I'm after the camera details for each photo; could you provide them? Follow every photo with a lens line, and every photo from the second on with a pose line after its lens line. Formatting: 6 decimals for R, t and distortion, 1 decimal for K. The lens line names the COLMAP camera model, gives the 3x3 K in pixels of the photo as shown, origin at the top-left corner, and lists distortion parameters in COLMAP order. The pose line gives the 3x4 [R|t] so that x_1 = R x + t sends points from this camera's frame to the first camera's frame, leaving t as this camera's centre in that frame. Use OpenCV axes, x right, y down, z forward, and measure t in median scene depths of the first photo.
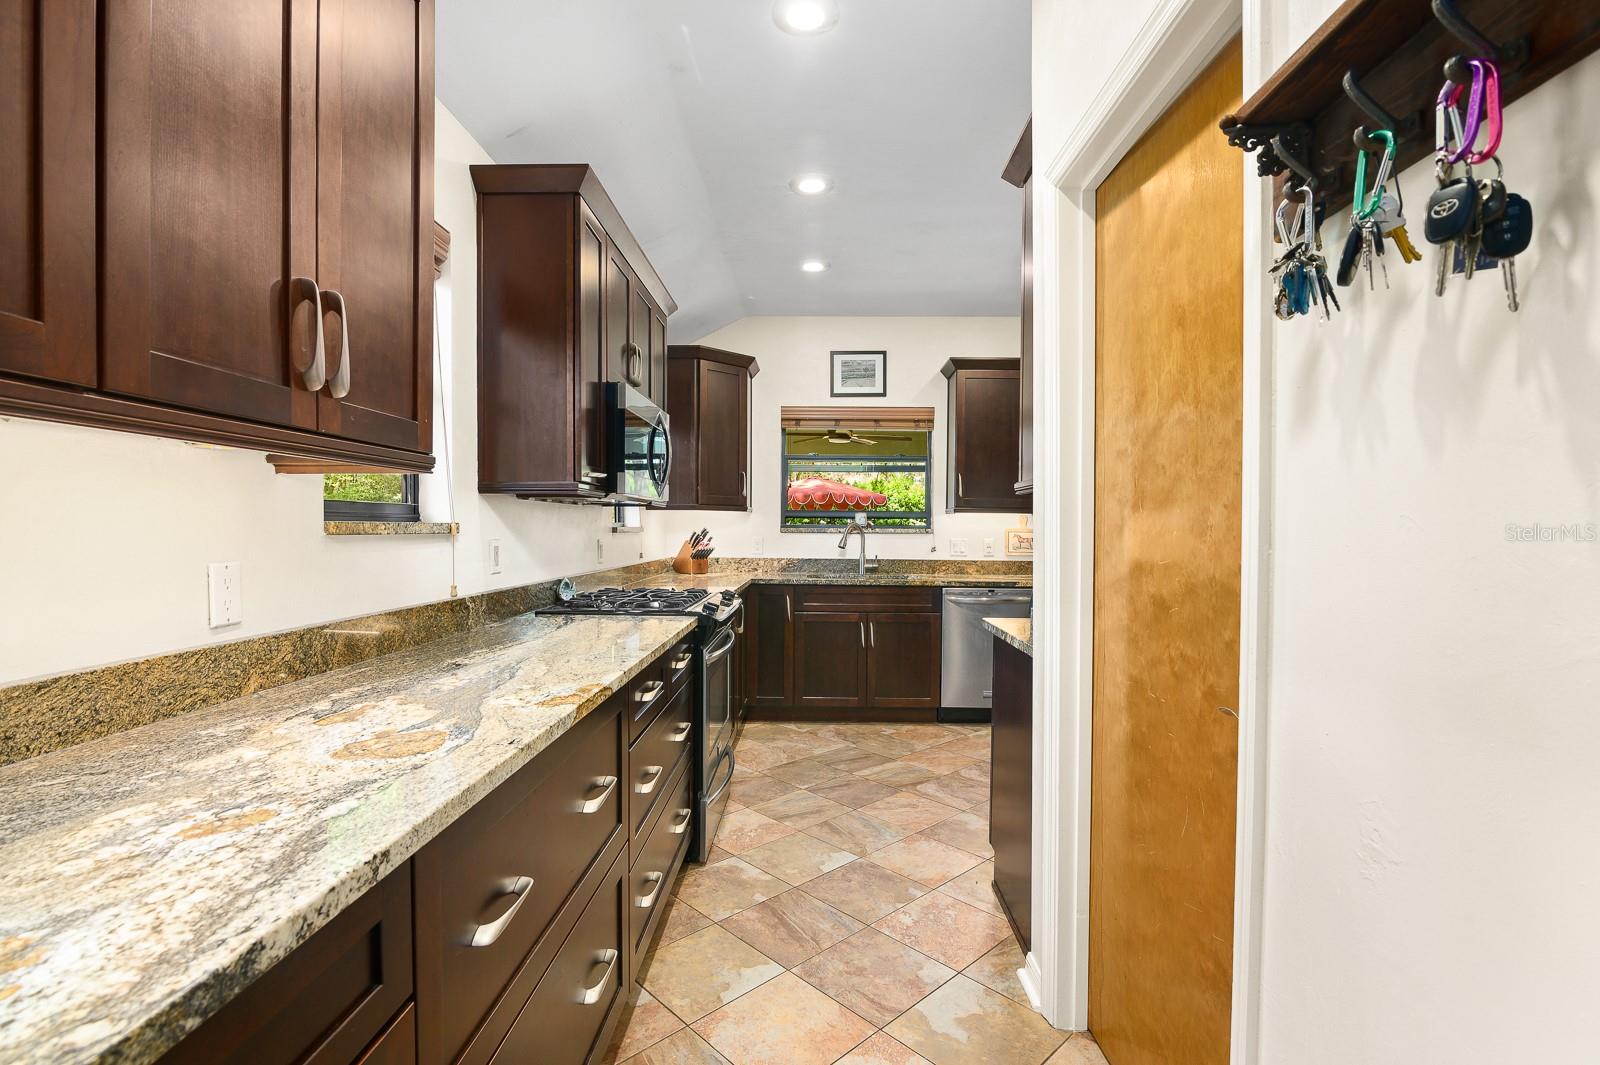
lens RADIAL K [[741.0, 0, 797.4], [0, 741.0, 523.7], [0, 0, 1]] dist [-0.018249, -0.000056]
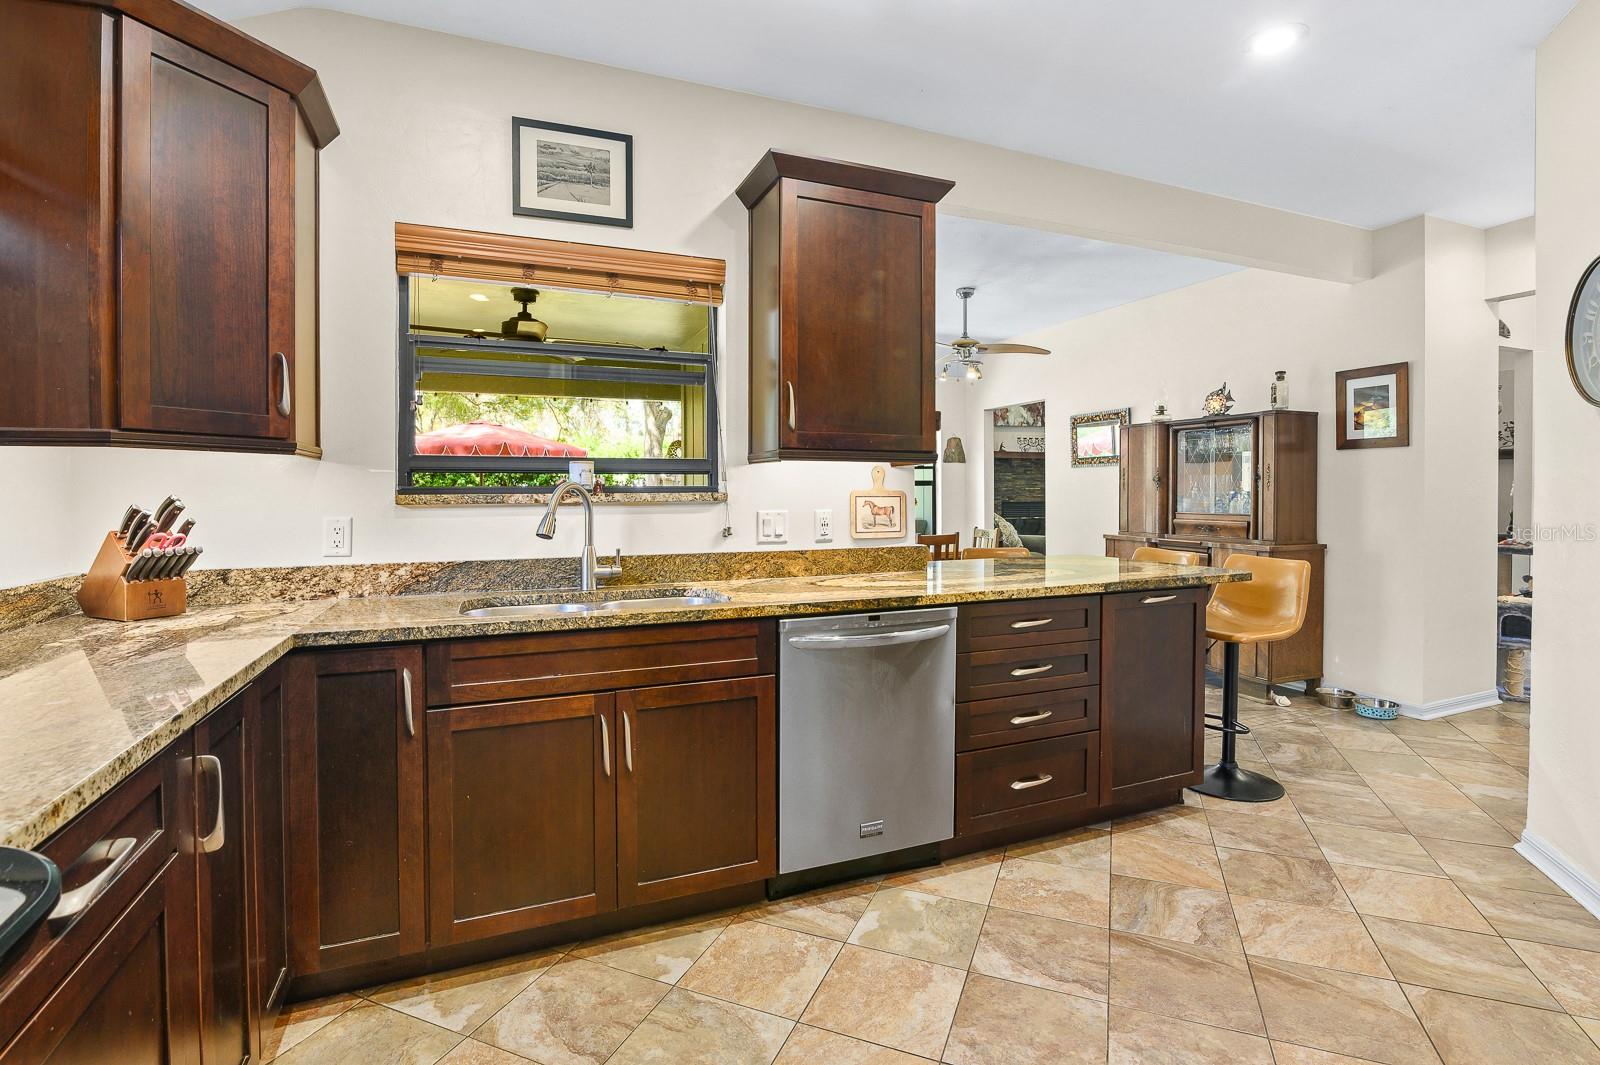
lens RADIAL K [[754.1, 0, 801.9], [0, 754.1, 499.3], [0, 0, 1]] dist [-0.020757, 0.000732]
pose [[0.911933, -0.014063, 0.410099, 0.014670], [0.008453, 0.999844, 0.015490, 0.003764], [-0.410253, -0.010659, 0.911910, 0.503851]]
